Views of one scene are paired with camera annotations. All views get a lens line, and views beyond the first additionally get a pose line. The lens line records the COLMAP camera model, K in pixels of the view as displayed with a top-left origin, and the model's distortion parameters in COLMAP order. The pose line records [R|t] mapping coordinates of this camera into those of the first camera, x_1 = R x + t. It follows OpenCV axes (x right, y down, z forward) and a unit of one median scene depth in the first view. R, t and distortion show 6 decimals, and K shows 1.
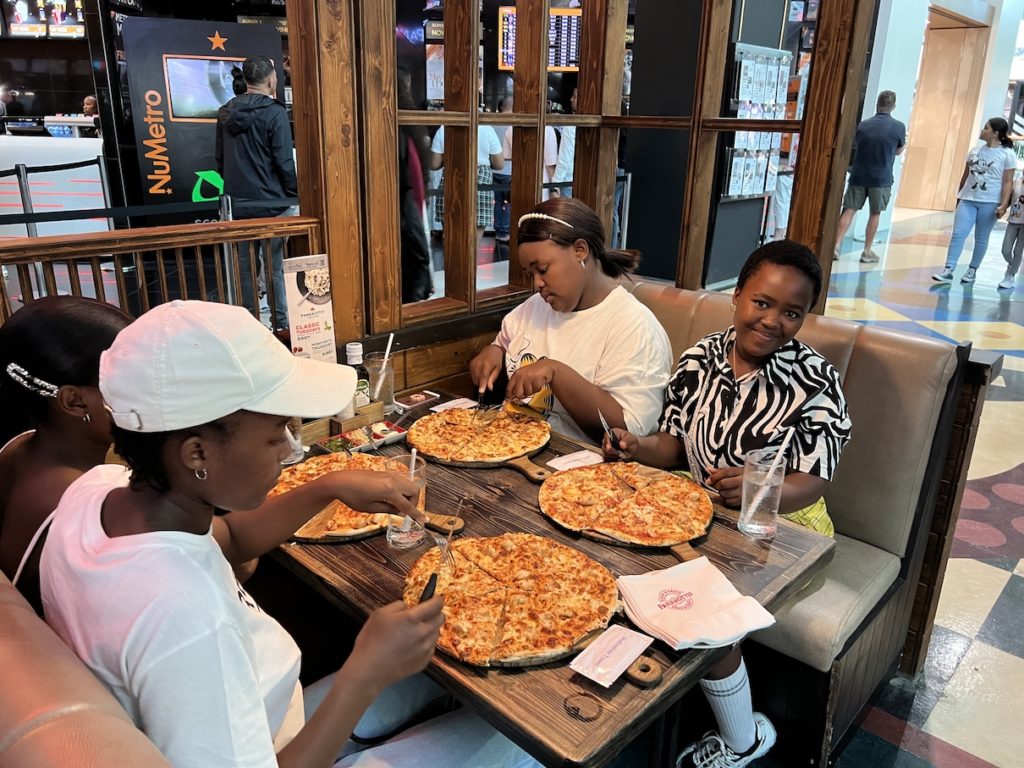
lens RADIAL K [[766.6, 0, 508.3], [0, 766.6, 390.6], [0, 0, 1]] dist [0.002433, -0.018586]
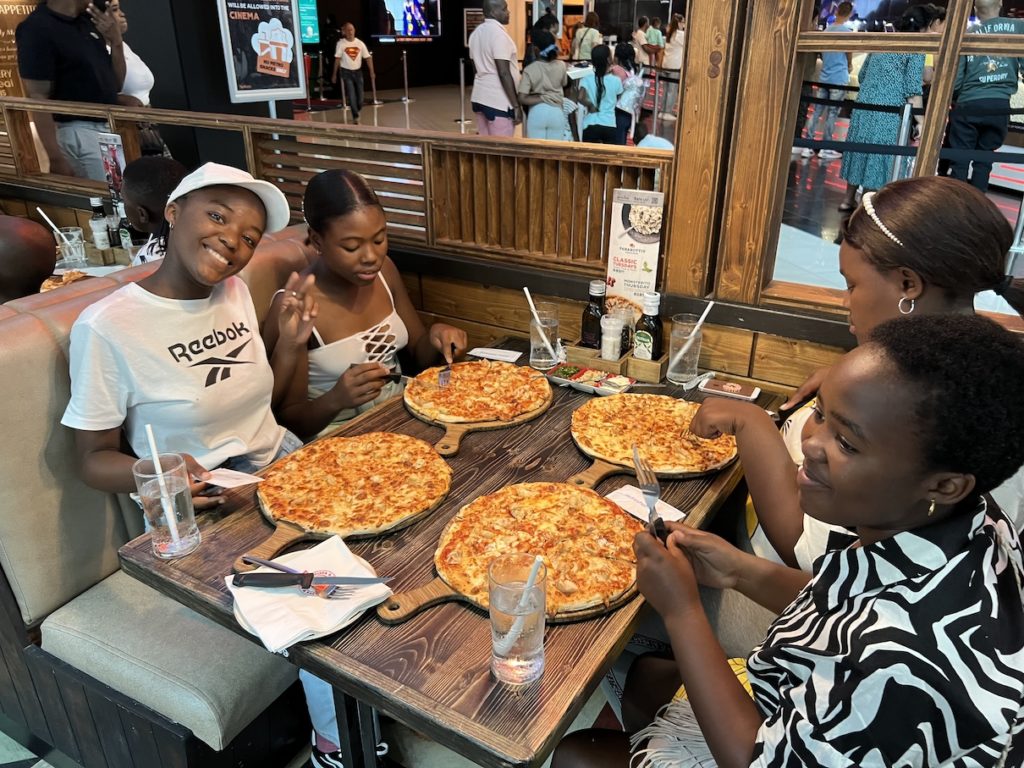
lens RADIAL K [[766.6, 0, 502.9], [0, 766.6, 393.7], [0, 0, 1]] dist [0.002433, -0.018586]
pose [[0.221693, 0.393266, -0.892297, 0.662076], [-0.321080, 0.893478, 0.314014, -0.191969], [0.920739, 0.216885, 0.324348, 0.570668]]
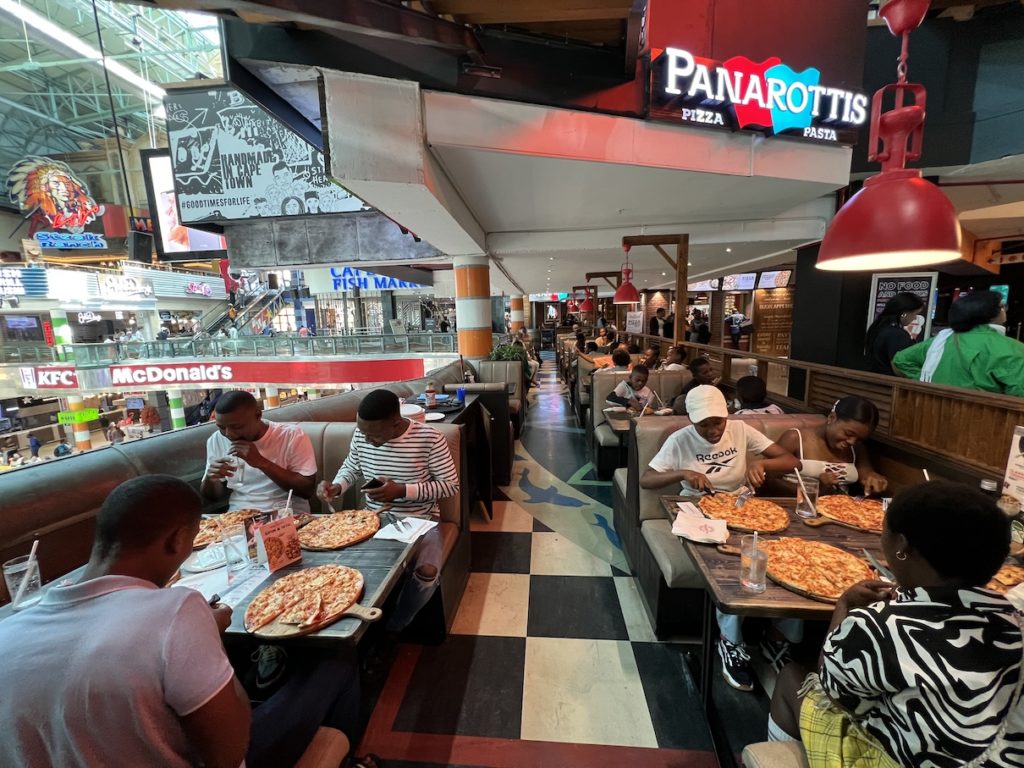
lens RADIAL K [[401.5, 0, 508.3], [0, 401.5, 380.3], [0, 0, 1]] dist [0.001266, 0.000253]
pose [[-0.777490, 0.086452, -0.622925, 0.982187], [-0.201924, 0.903746, 0.377452, -0.343997], [0.595597, 0.419249, -0.685197, 0.880309]]
